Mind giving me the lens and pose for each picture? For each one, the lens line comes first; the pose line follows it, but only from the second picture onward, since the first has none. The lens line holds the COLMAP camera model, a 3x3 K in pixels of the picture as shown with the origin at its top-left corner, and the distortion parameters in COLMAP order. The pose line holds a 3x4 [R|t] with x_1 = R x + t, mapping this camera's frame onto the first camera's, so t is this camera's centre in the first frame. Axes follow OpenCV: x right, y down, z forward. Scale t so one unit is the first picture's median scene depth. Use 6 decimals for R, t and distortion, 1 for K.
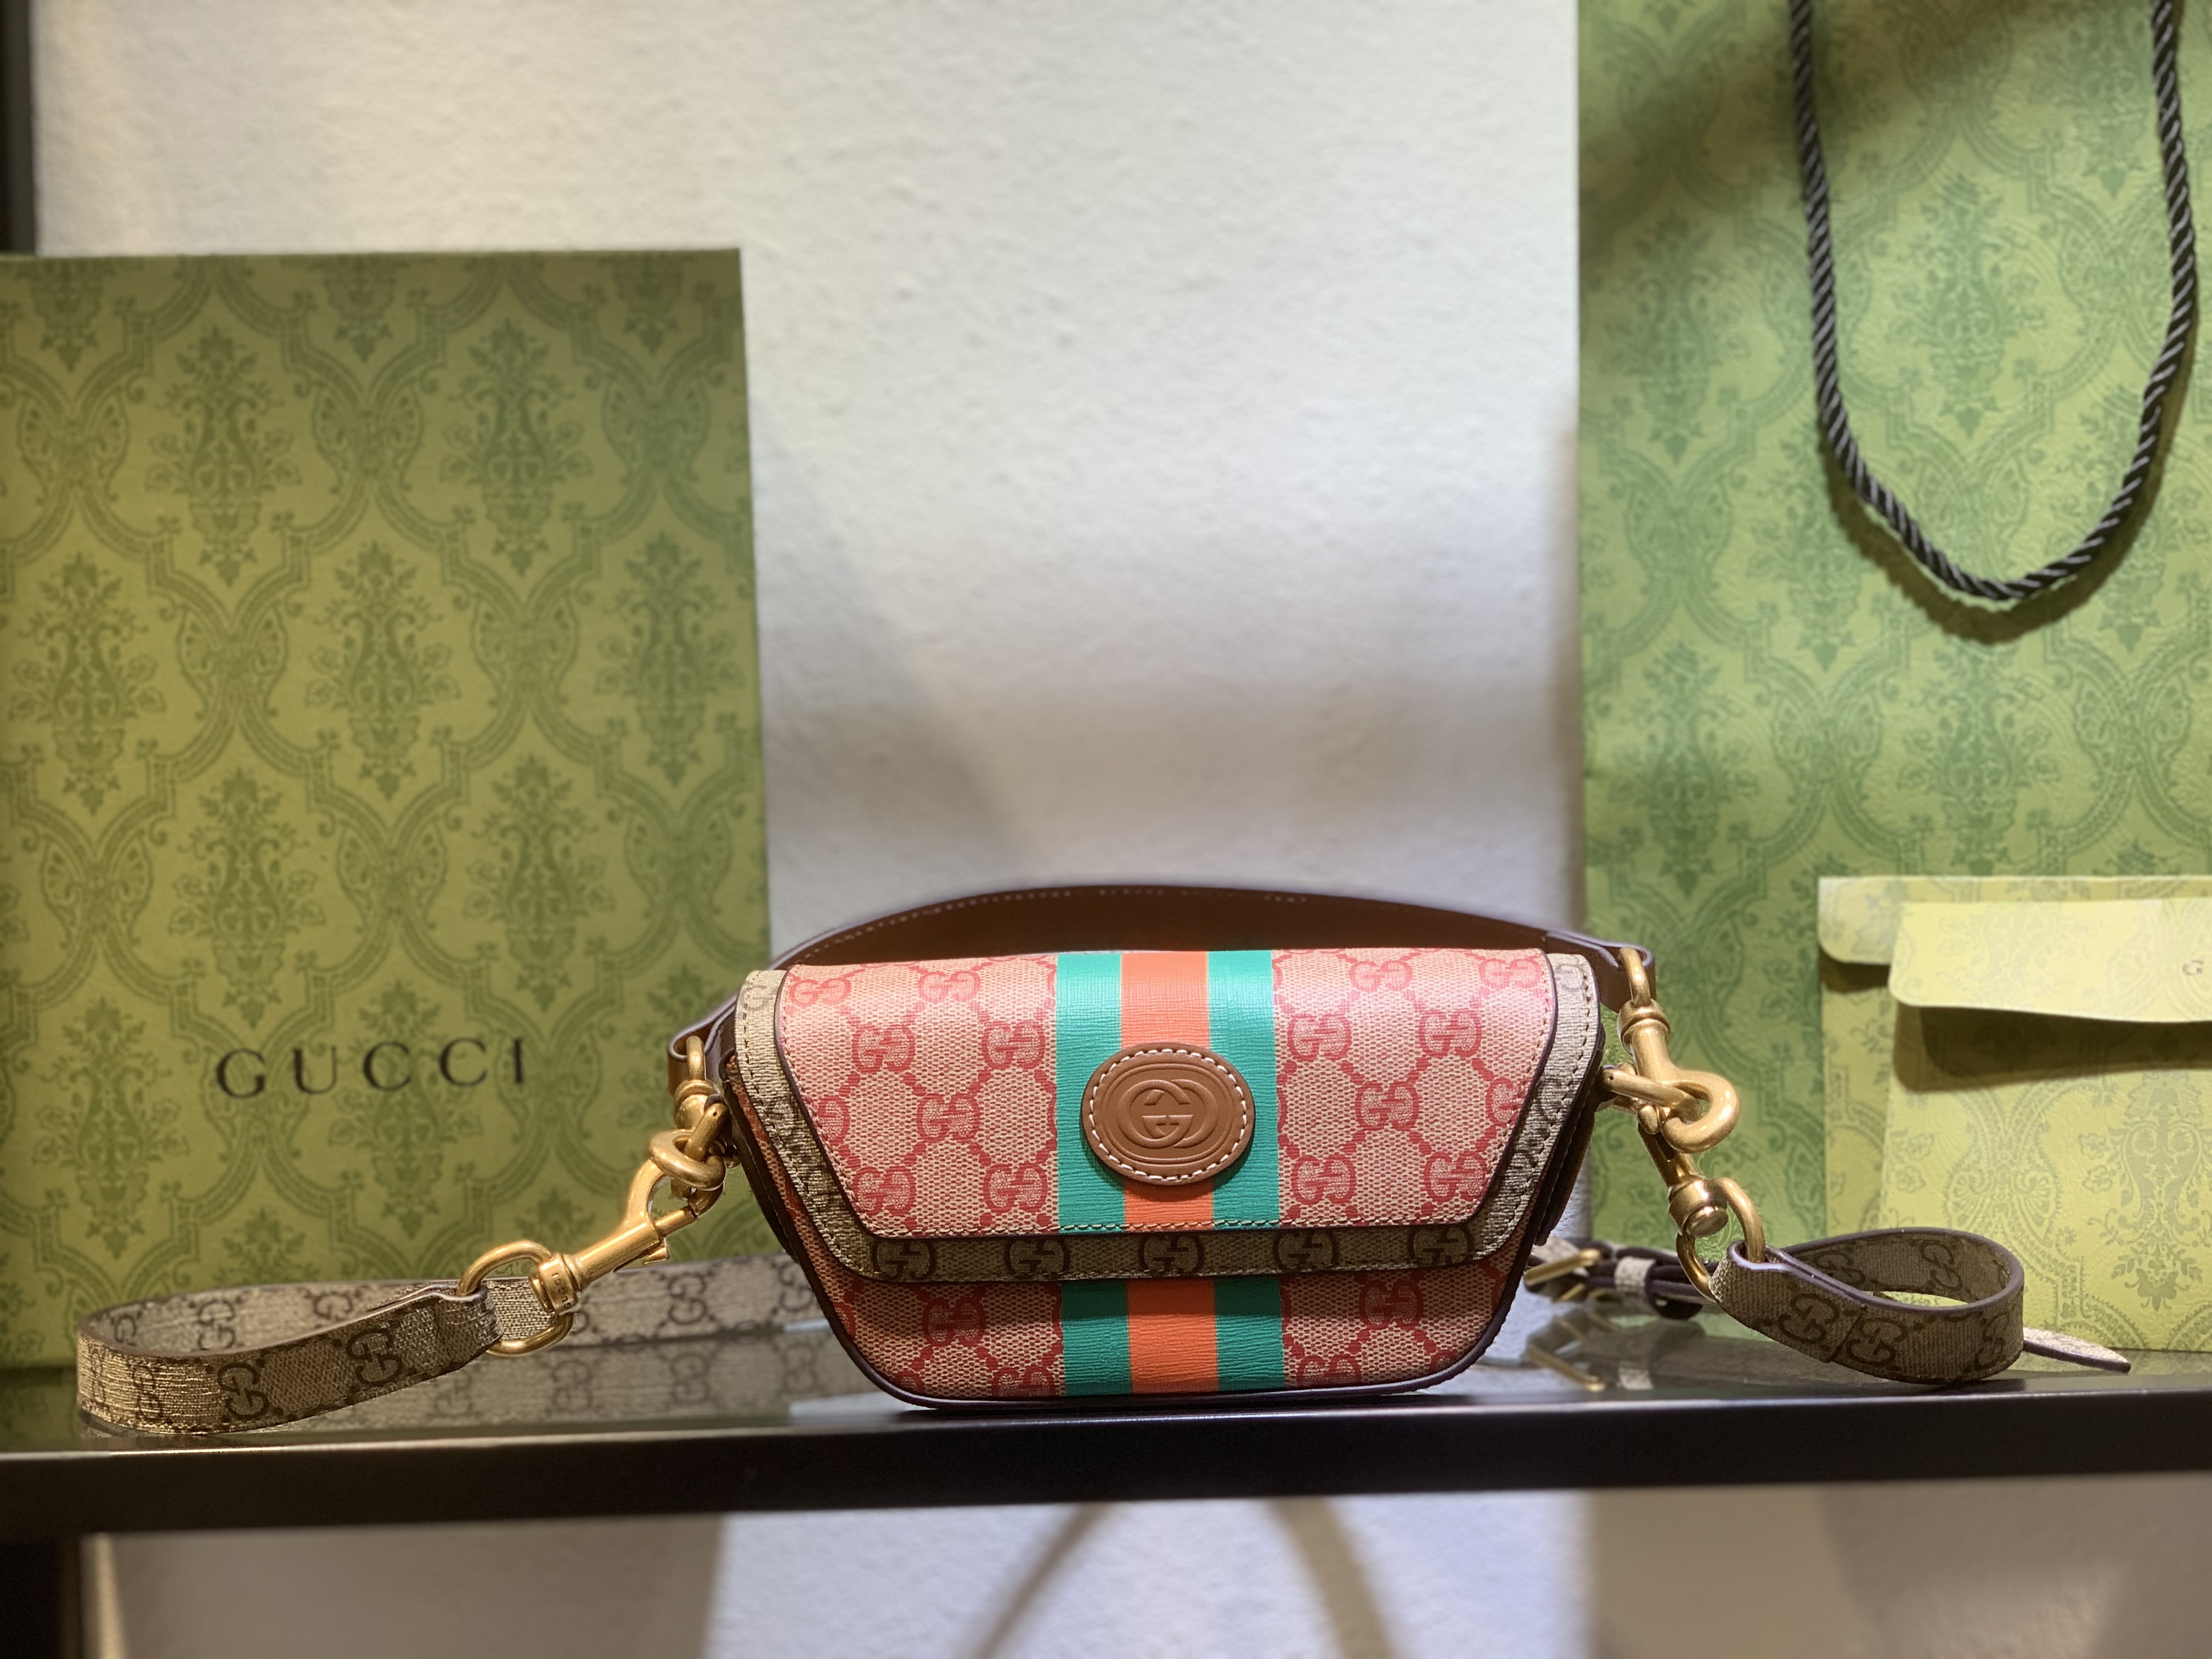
lens RADIAL K [[3347.9, 0, 1103.1], [0, 3347.9, 893.3], [0, 0, 1]] dist [0.001218, 0.000000]
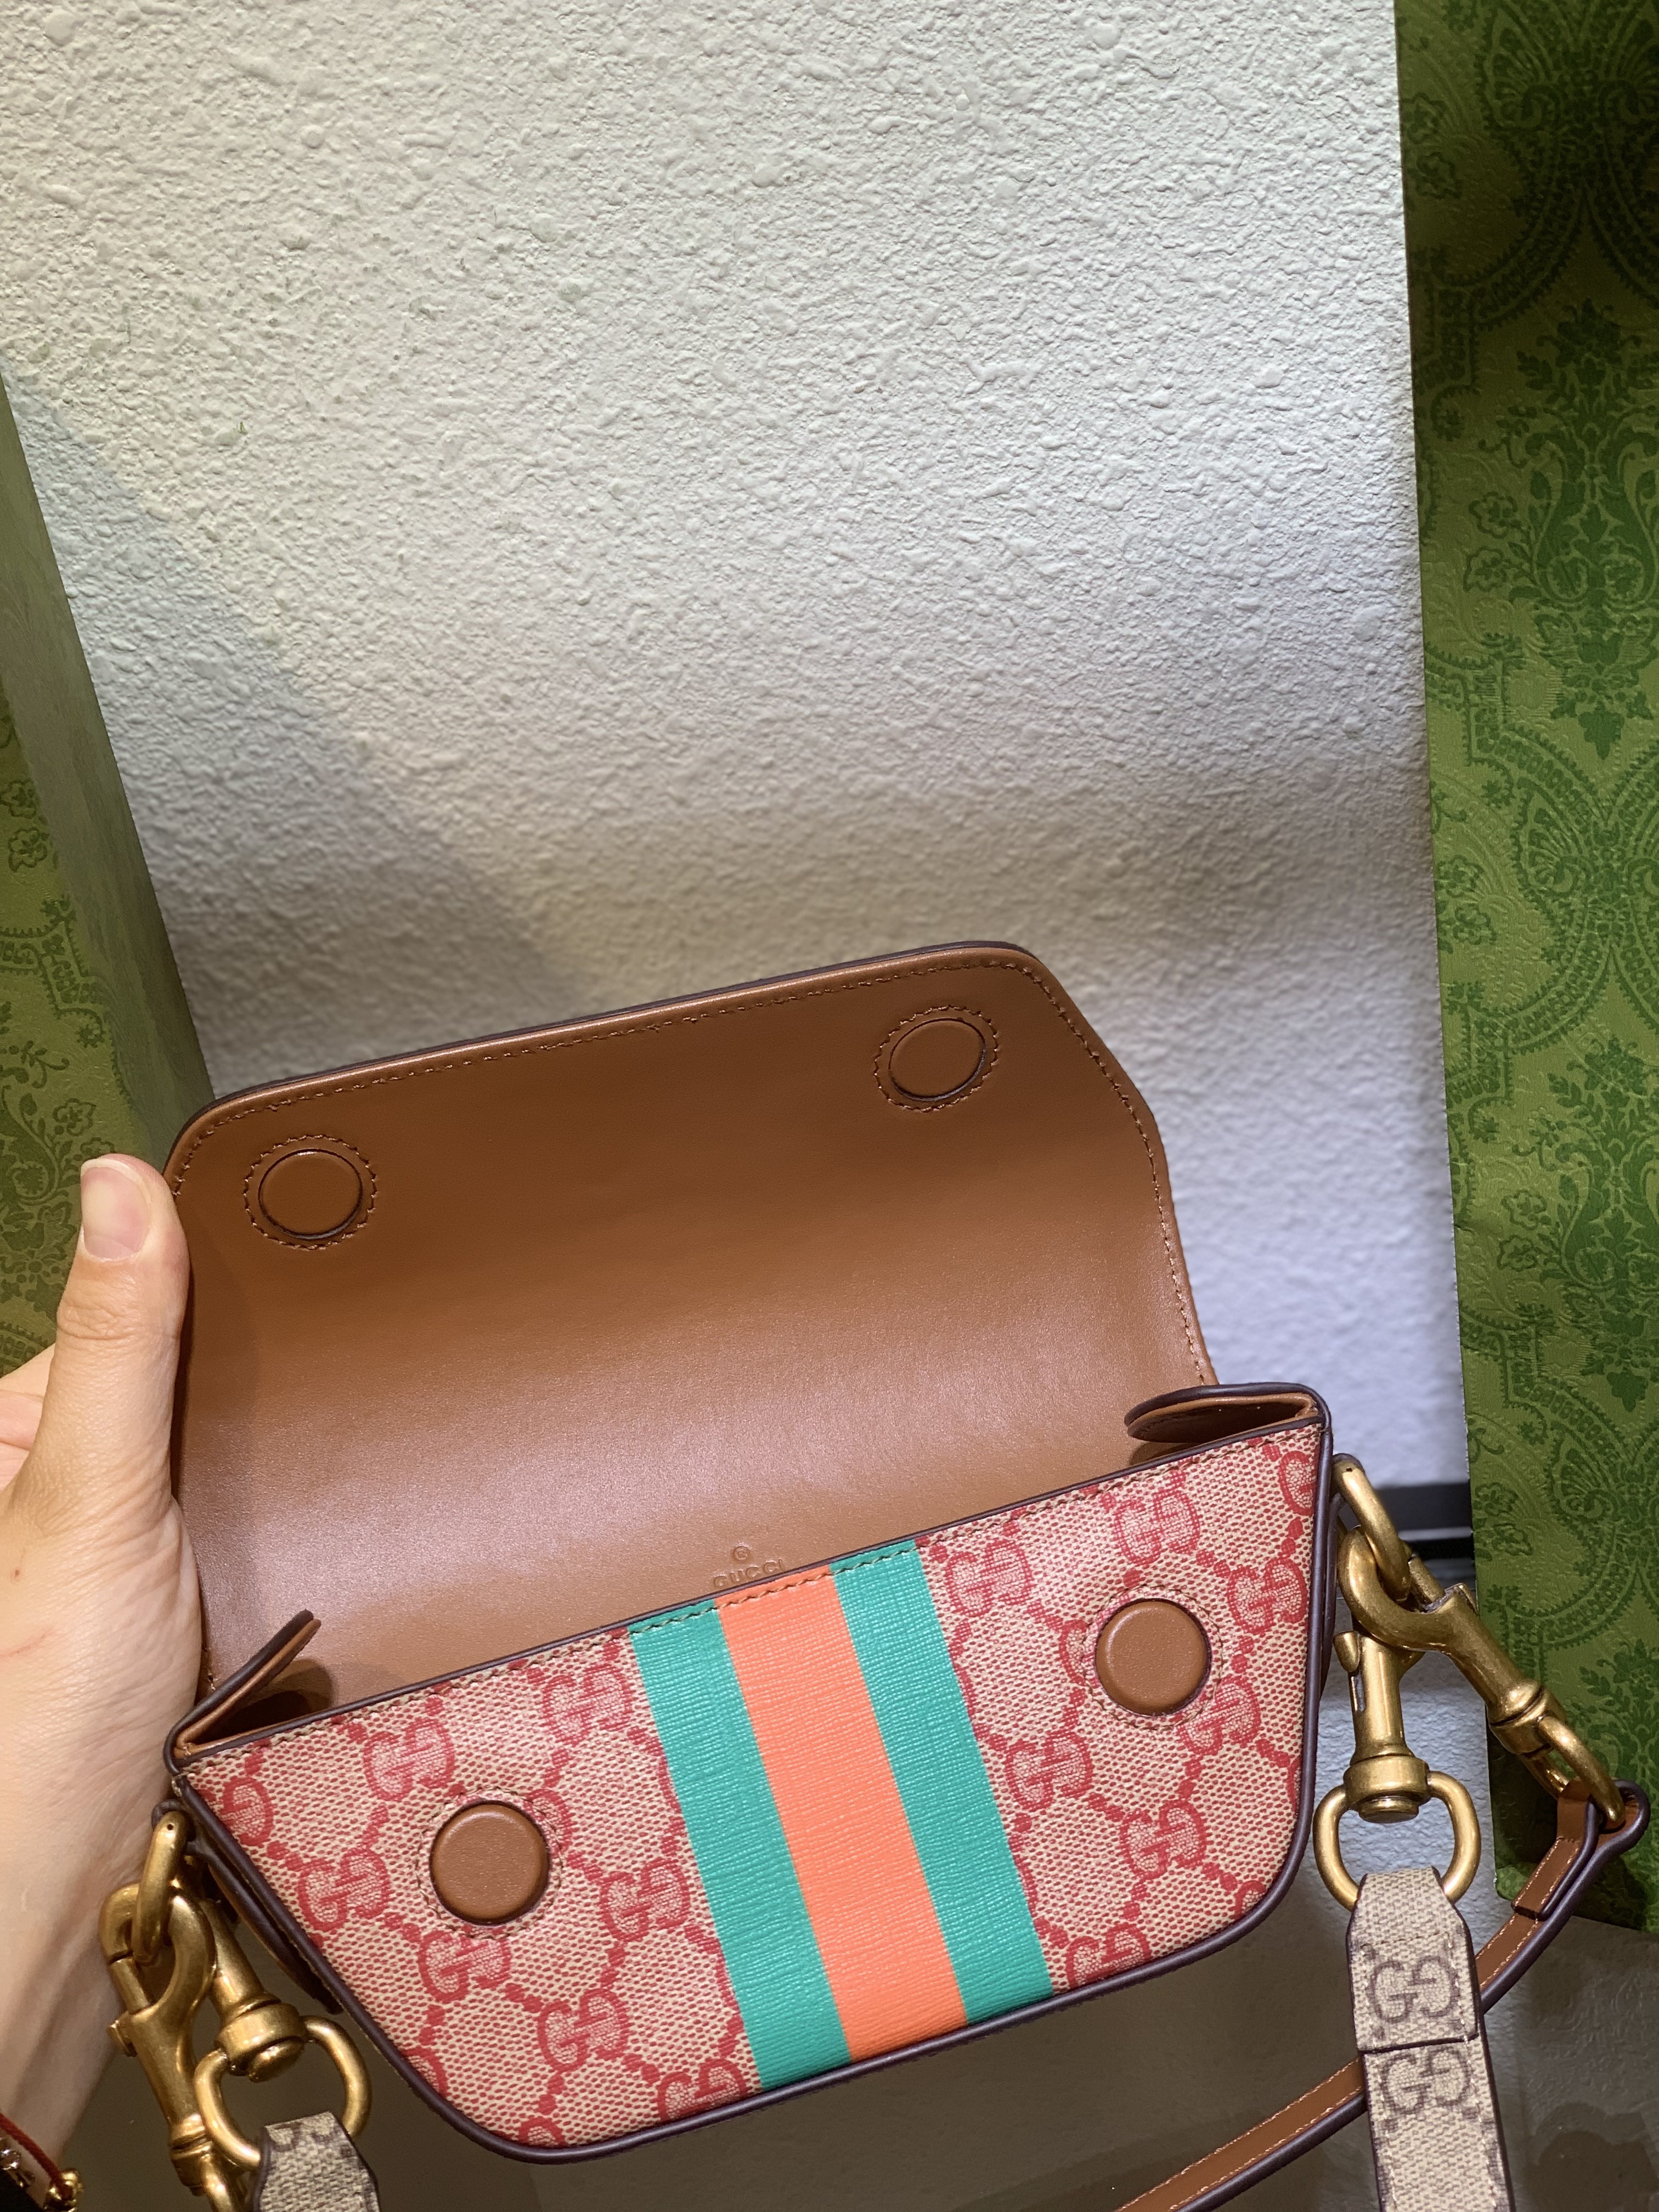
lens RADIAL K [[3347.9, 0, 798.2], [0, 3347.9, 1069.6], [0, 0, 1]] dist [0.001218, 0.000000]
pose [[0.990269, -0.089694, -0.106406, 0.091381], [0.130315, 0.865976, 0.482809, -0.377082], [0.048840, -0.491977, 0.869237, 0.469954]]
